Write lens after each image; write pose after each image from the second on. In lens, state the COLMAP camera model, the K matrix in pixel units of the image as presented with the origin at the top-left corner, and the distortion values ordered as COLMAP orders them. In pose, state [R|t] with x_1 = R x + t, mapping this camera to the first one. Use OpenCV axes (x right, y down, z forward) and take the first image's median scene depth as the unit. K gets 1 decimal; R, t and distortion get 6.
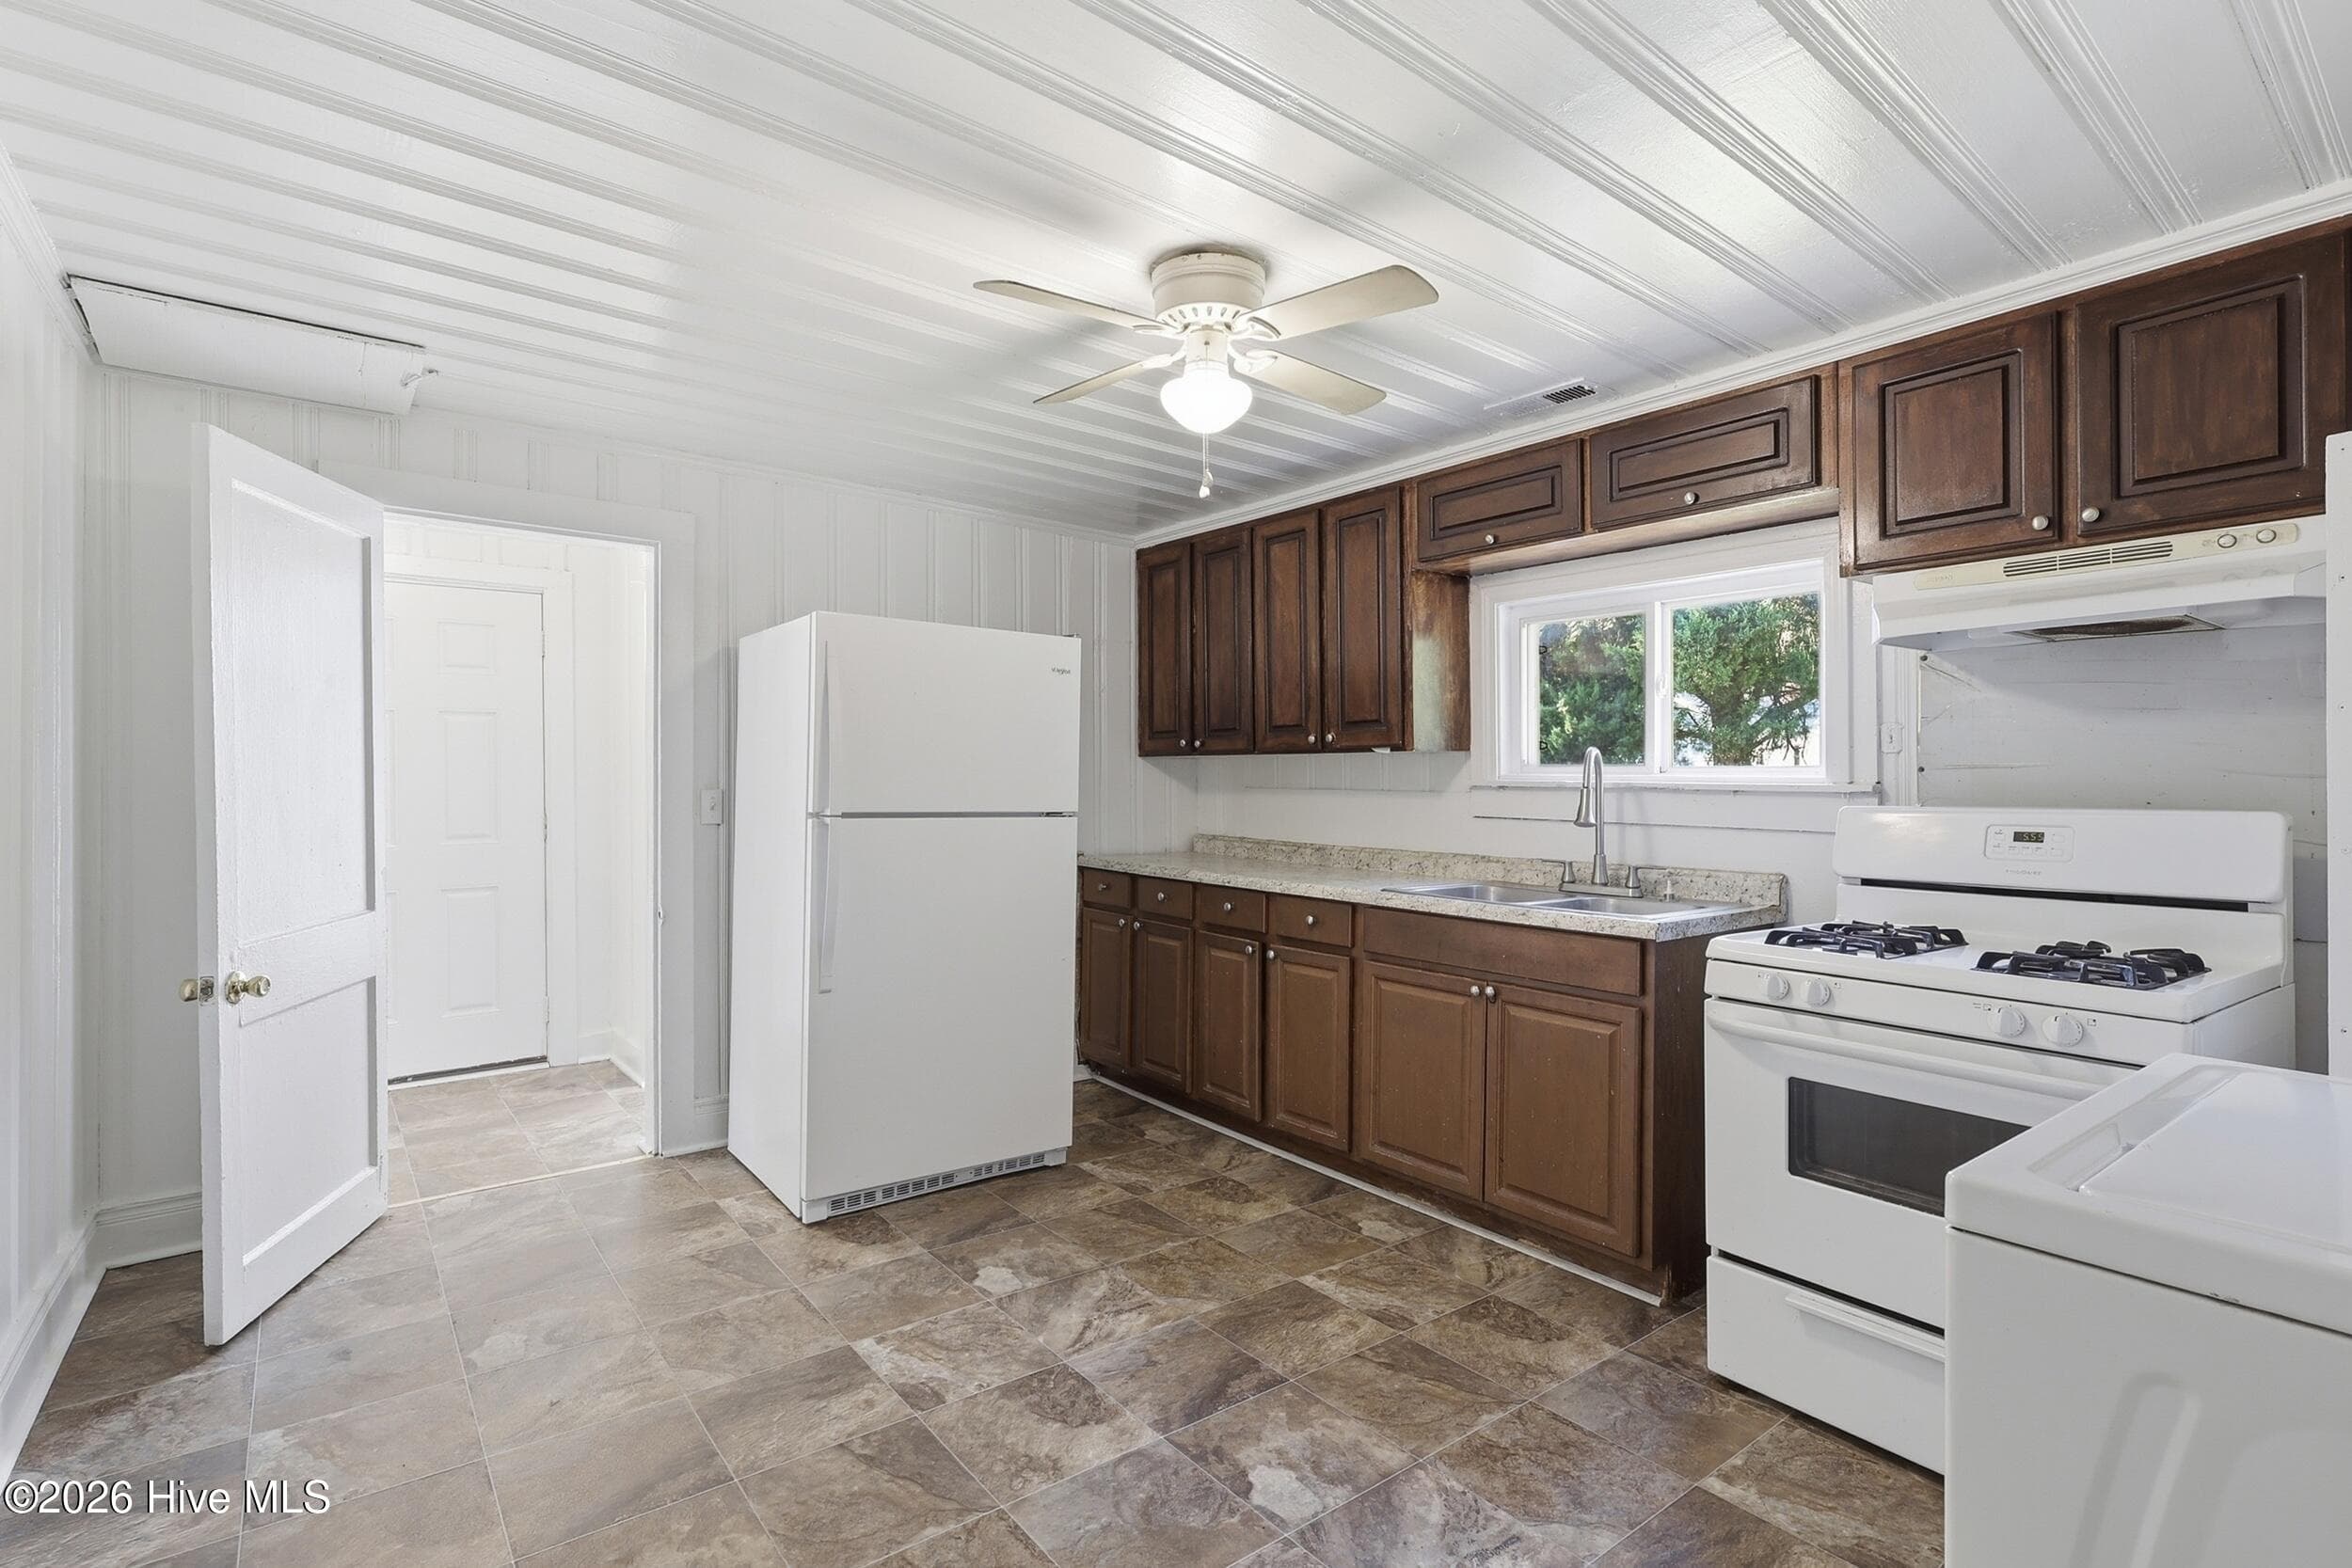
lens RADIAL K [[1107.4, 0, 1171.7], [0, 1107.4, 796.9], [0, 0, 1]] dist [-0.000097, 0.000303]
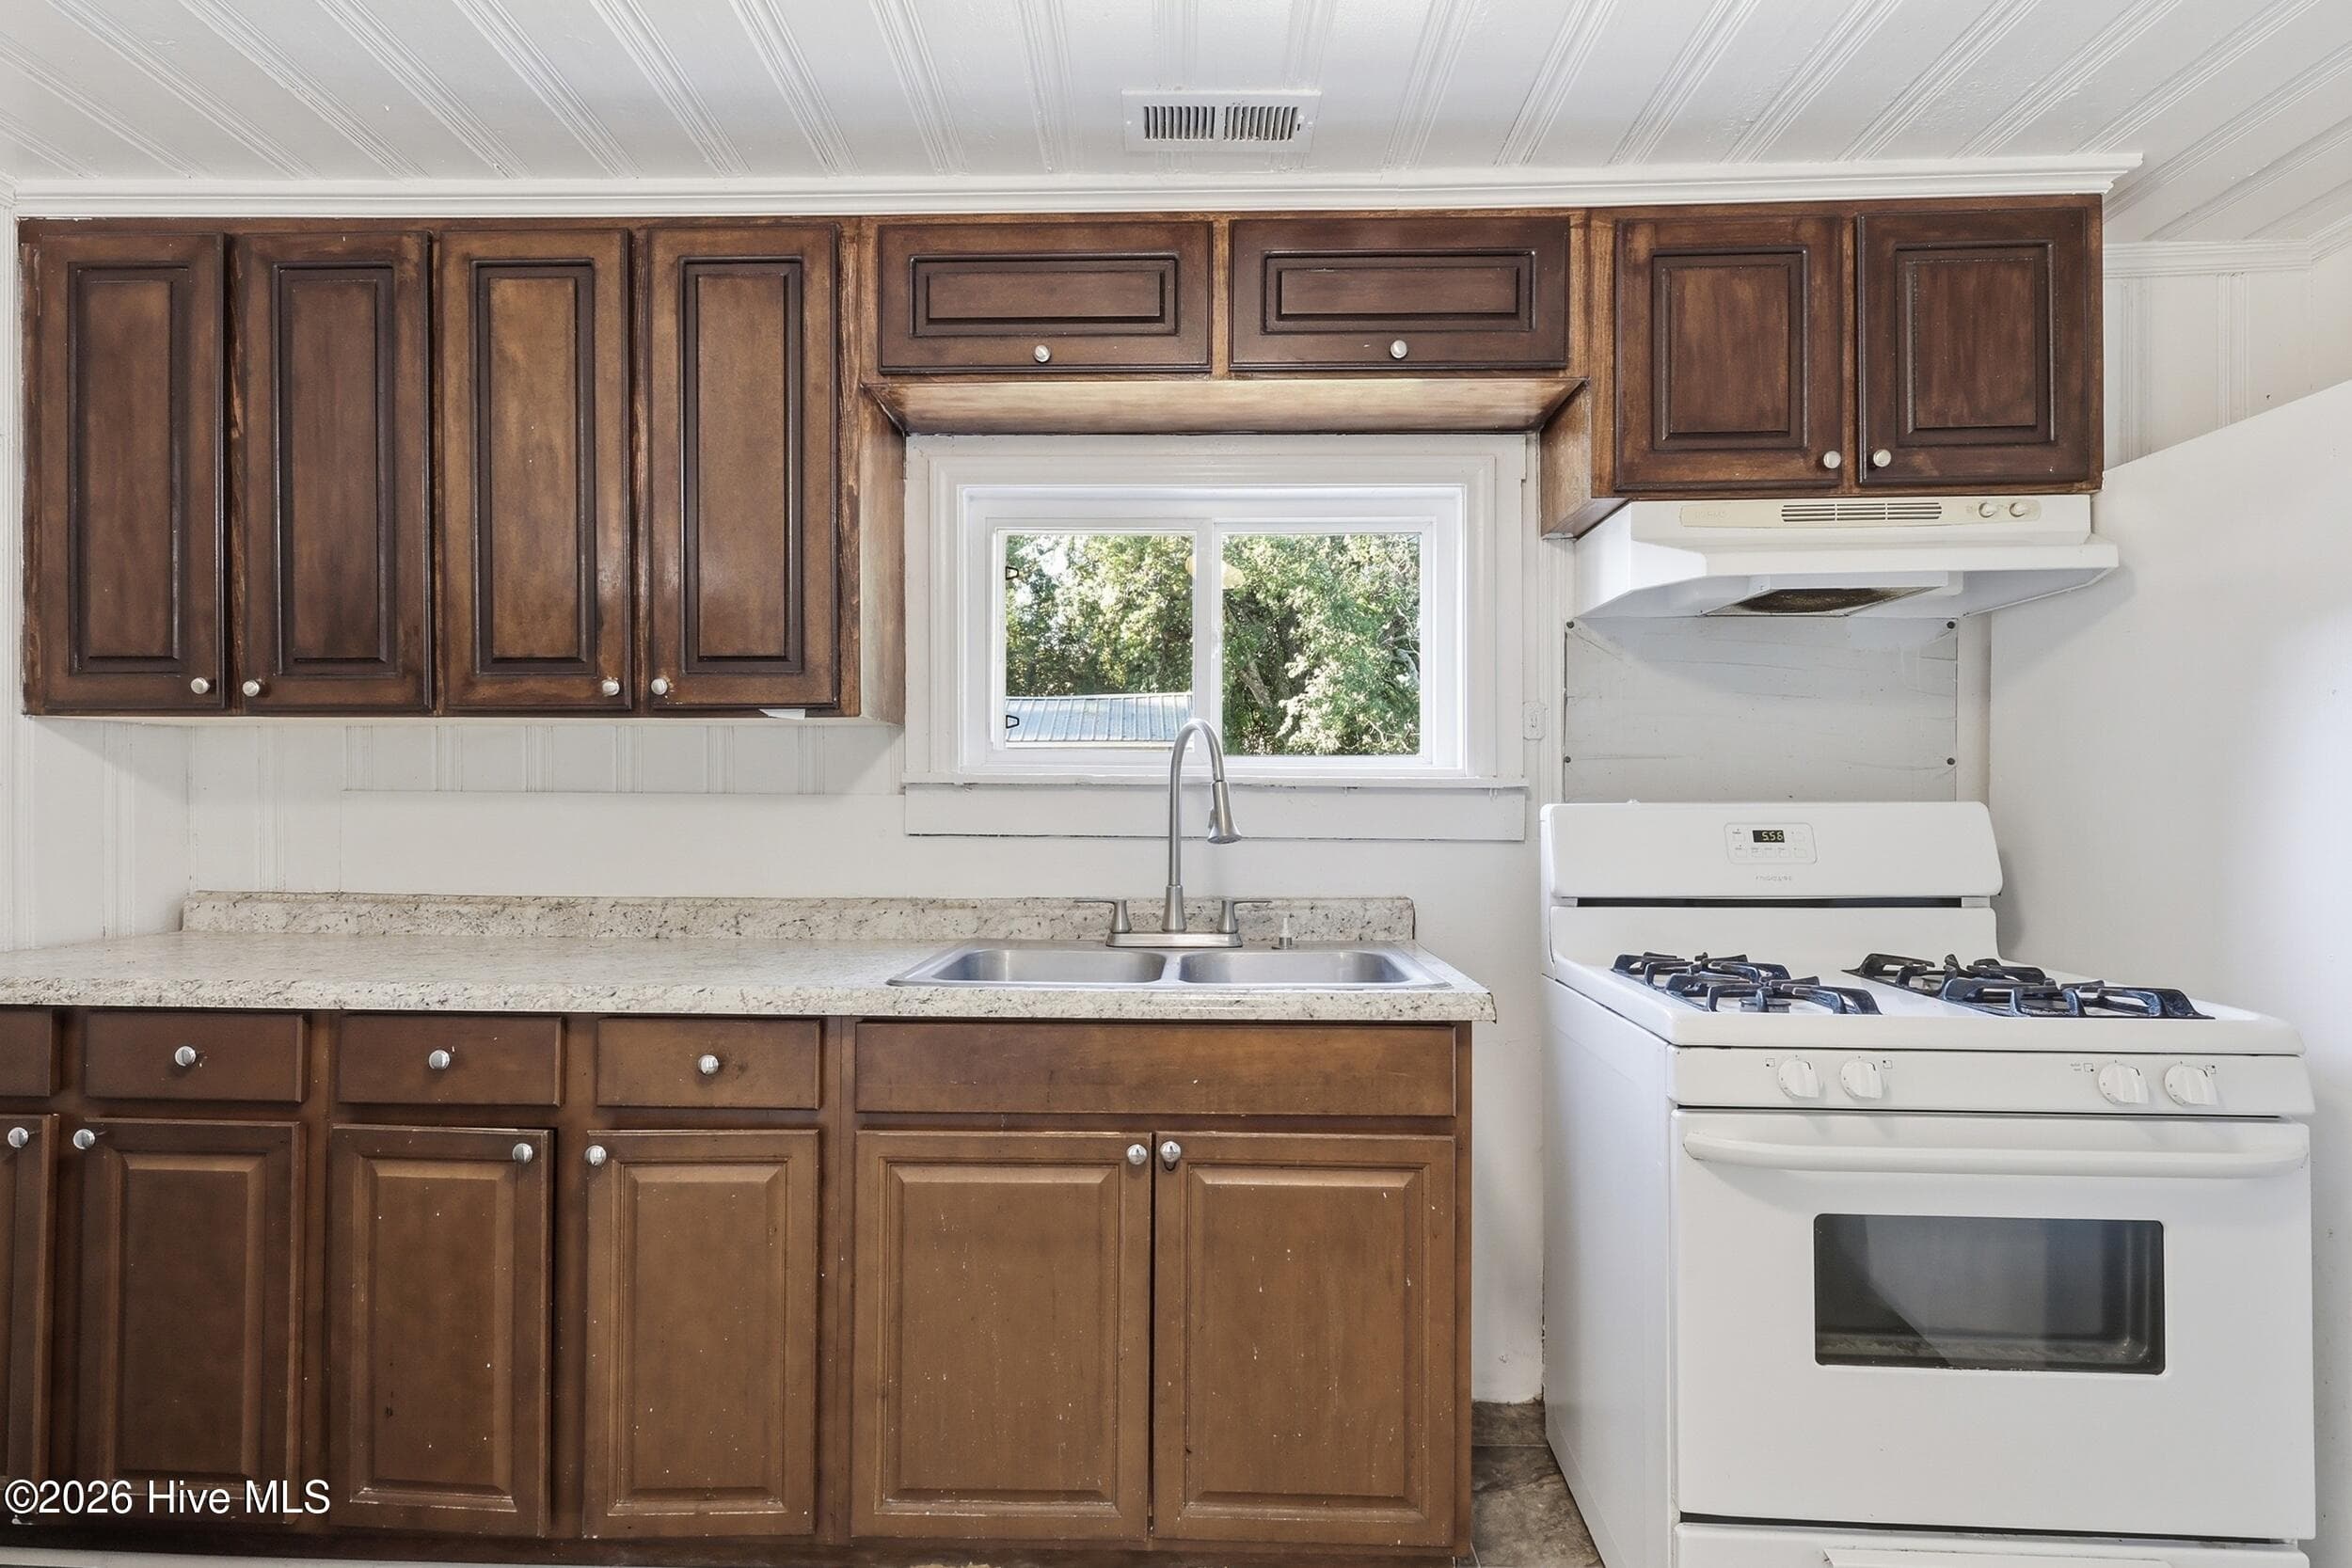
lens RADIAL K [[1107.4, 0, 1171.7], [0, 1107.4, 796.9], [0, 0, 1]] dist [-0.000097, 0.000303]
pose [[0.626529, 0.000815, 0.779397, -0.113506], [0.012763, 0.999855, -0.011305, 0.006431], [-0.779293, 0.017030, 0.626428, 0.541463]]
